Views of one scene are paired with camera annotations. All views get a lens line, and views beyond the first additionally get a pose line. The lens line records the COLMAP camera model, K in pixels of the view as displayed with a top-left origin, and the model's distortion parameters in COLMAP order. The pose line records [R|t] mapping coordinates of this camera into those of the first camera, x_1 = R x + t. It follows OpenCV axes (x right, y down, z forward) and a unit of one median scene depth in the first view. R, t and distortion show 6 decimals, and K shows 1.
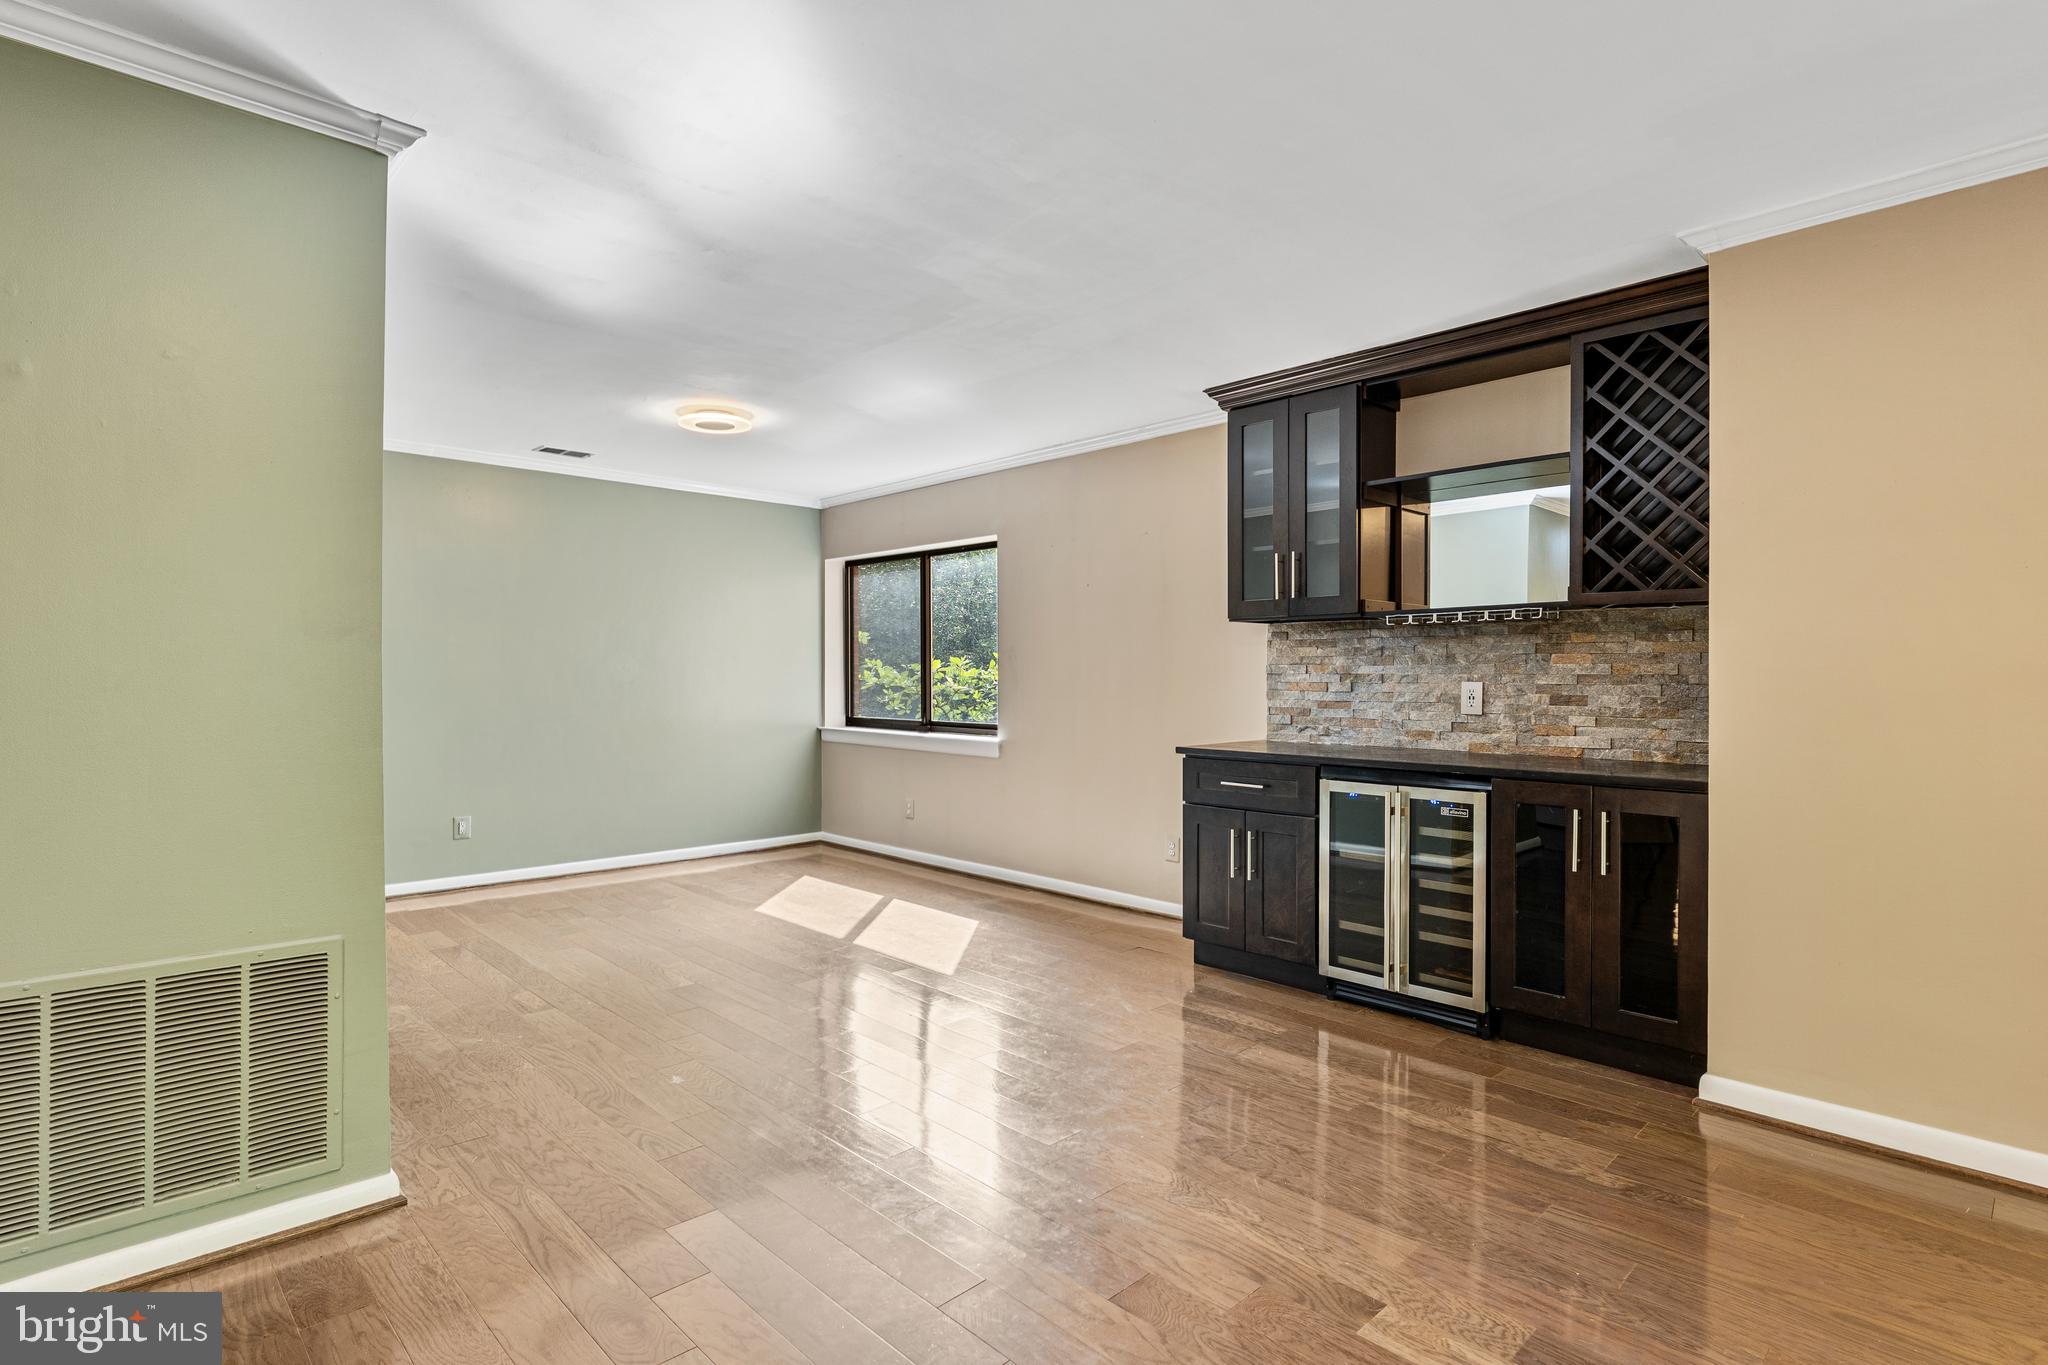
lens RADIAL K [[1027.1, 0, 1024.0], [0, 1027.1, 682.5], [0, 0, 1]] dist [0.000224, -0.000198]
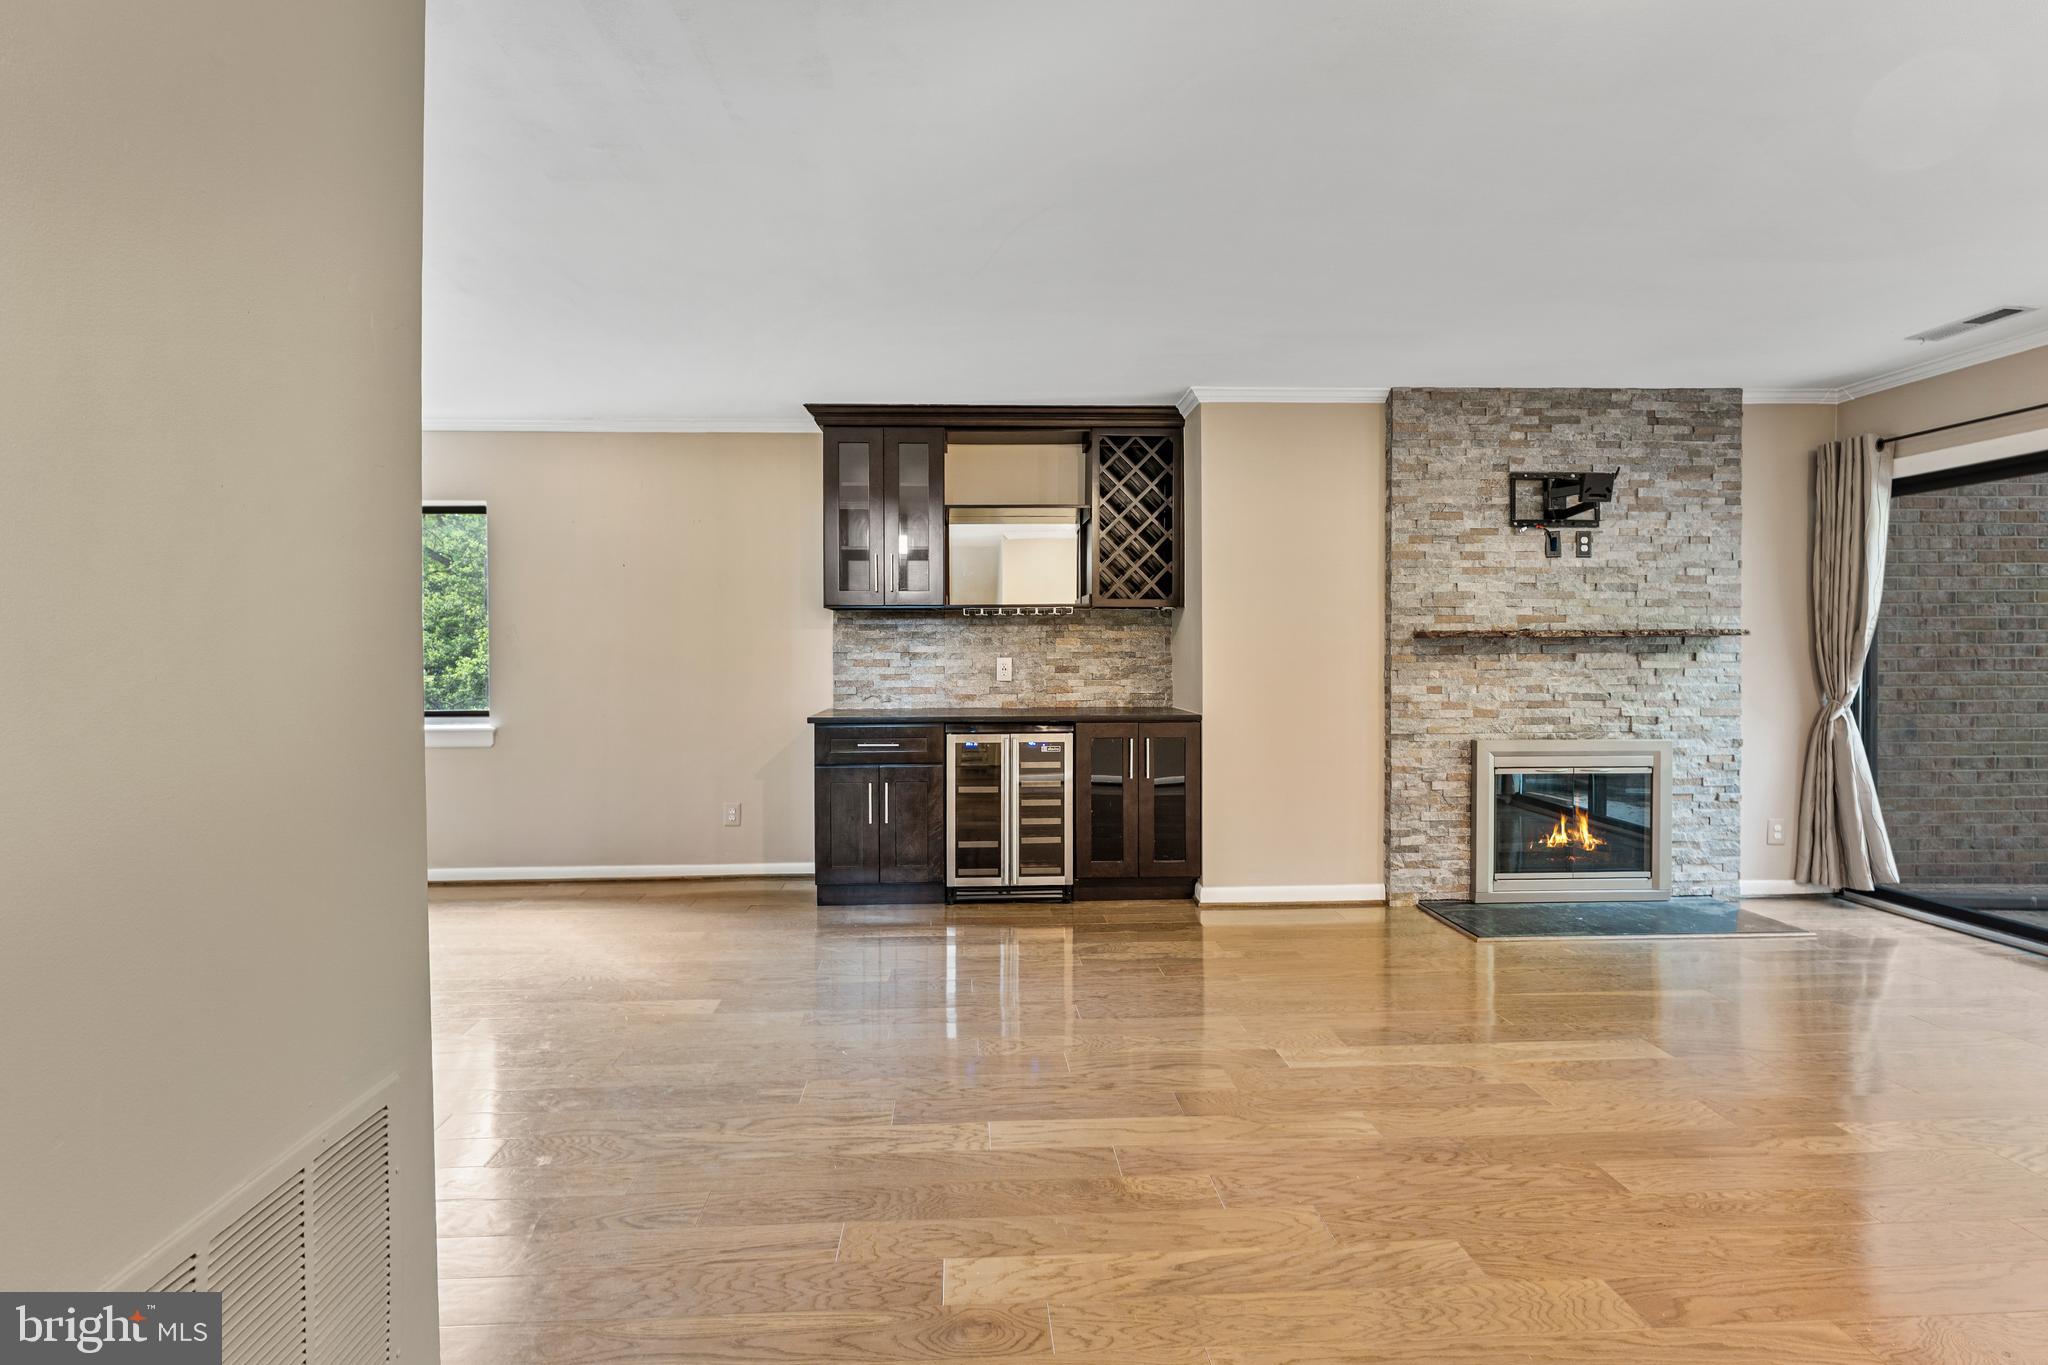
lens RADIAL K [[886.6, 0, 1015.3], [0, 886.6, 663.2], [0, 0, 1]] dist [-0.000672, -0.000275]
pose [[0.653894, -0.013204, 0.756471, -0.477074], [0.010737, 0.999909, 0.008172, -0.002843], [-0.756510, 0.002779, 0.653976, 0.206754]]
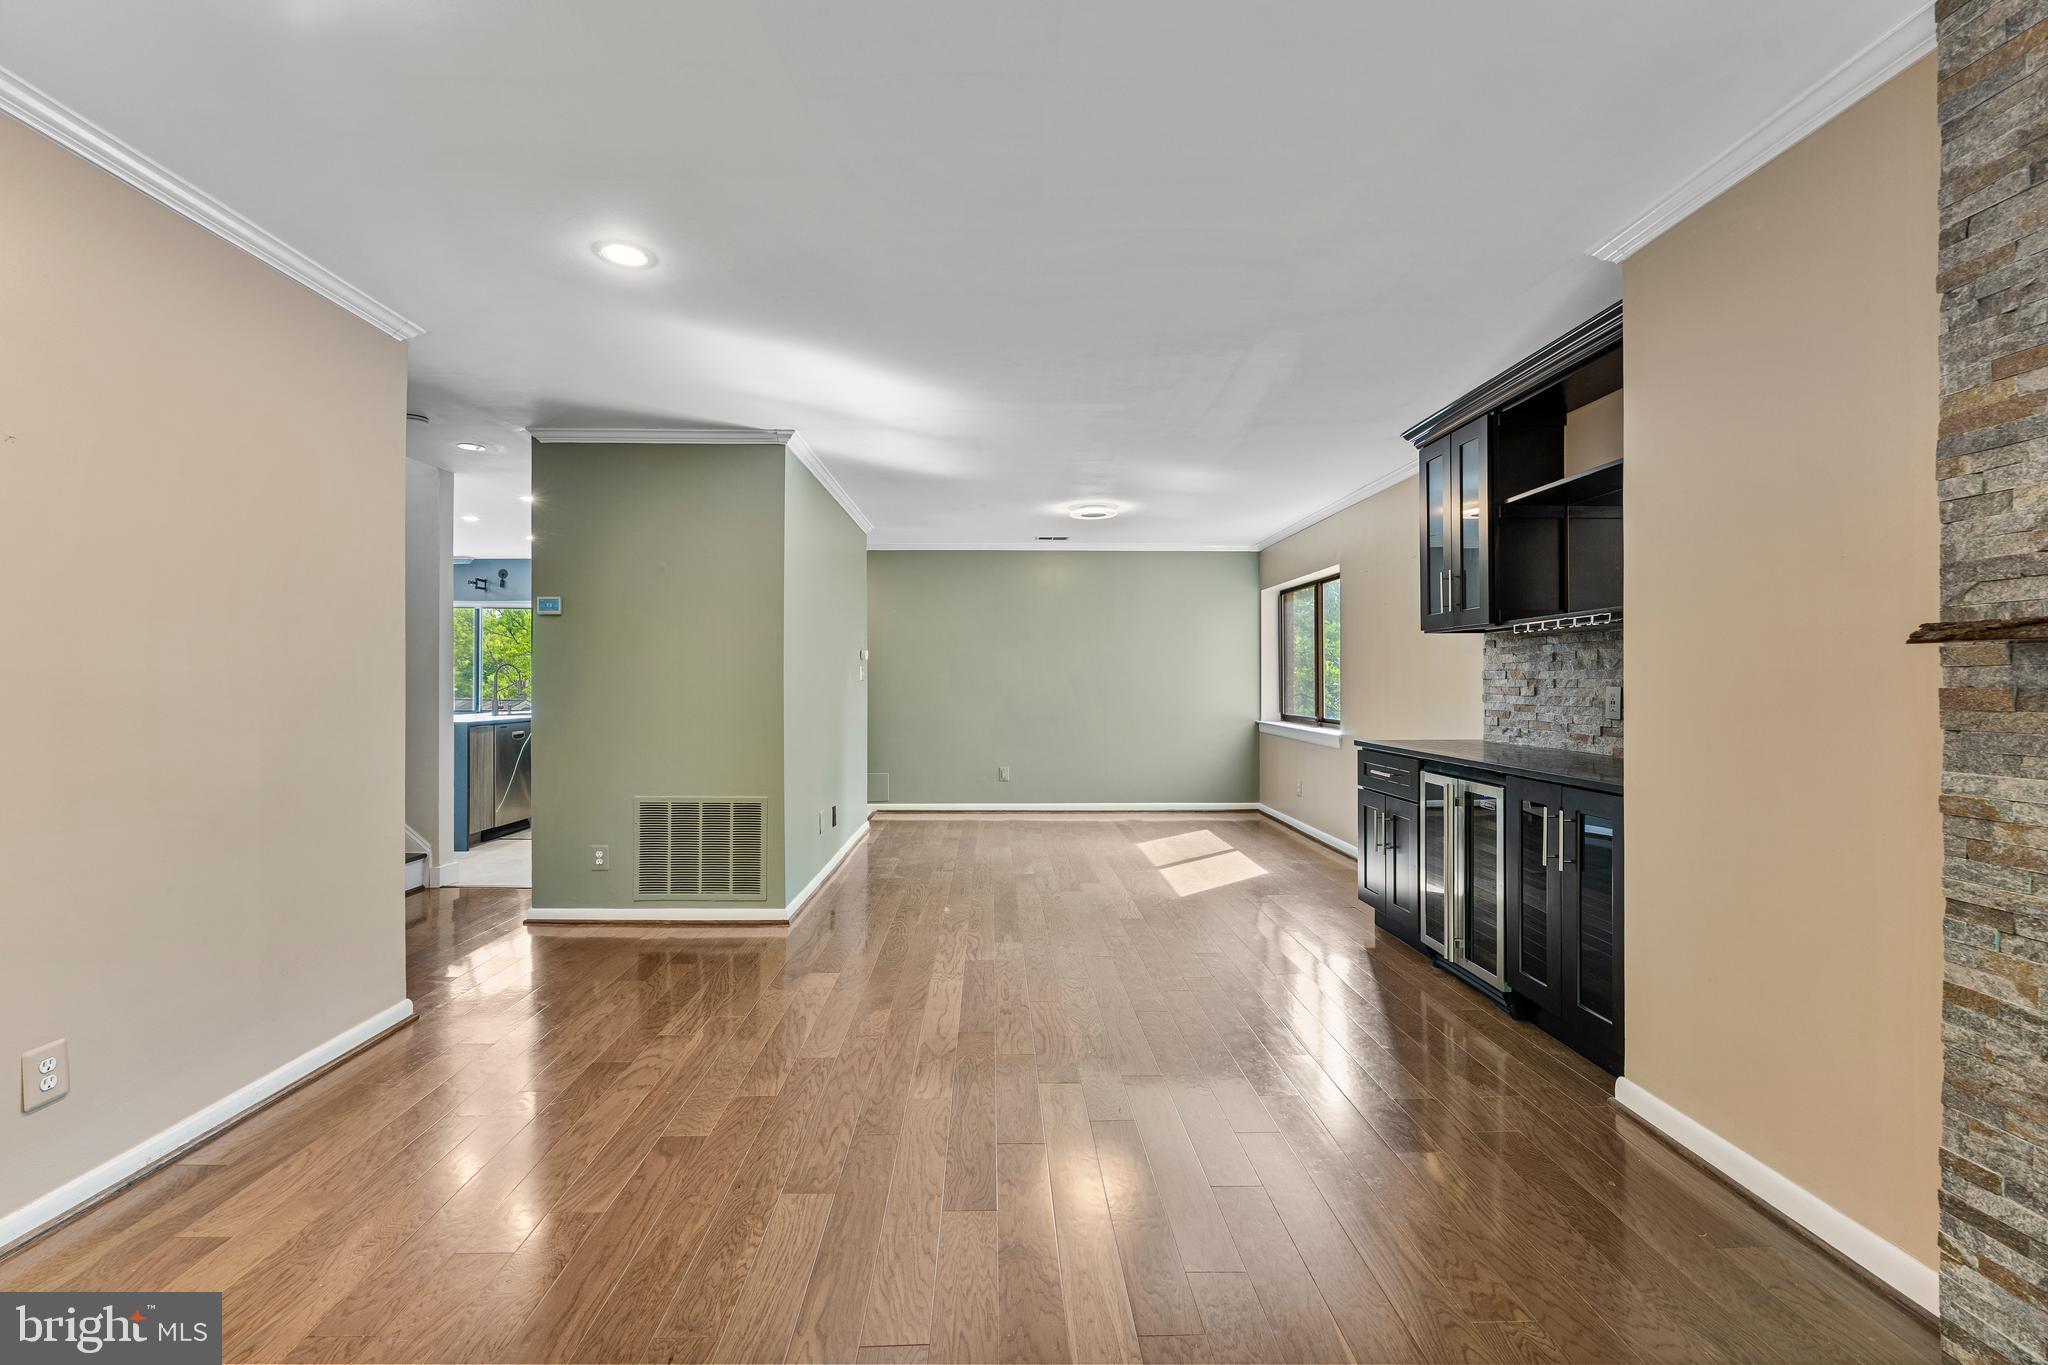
lens RADIAL K [[882.5, 0, 1019.9], [0, 882.5, 681.2], [0, 0, 1]] dist [0.000703, -0.000069]
pose [[0.736439, -0.000581, -0.676503, 0.608147], [-0.004203, 0.999976, -0.005434, 0.001223], [0.676490, 0.006845, 0.736420, -0.028169]]
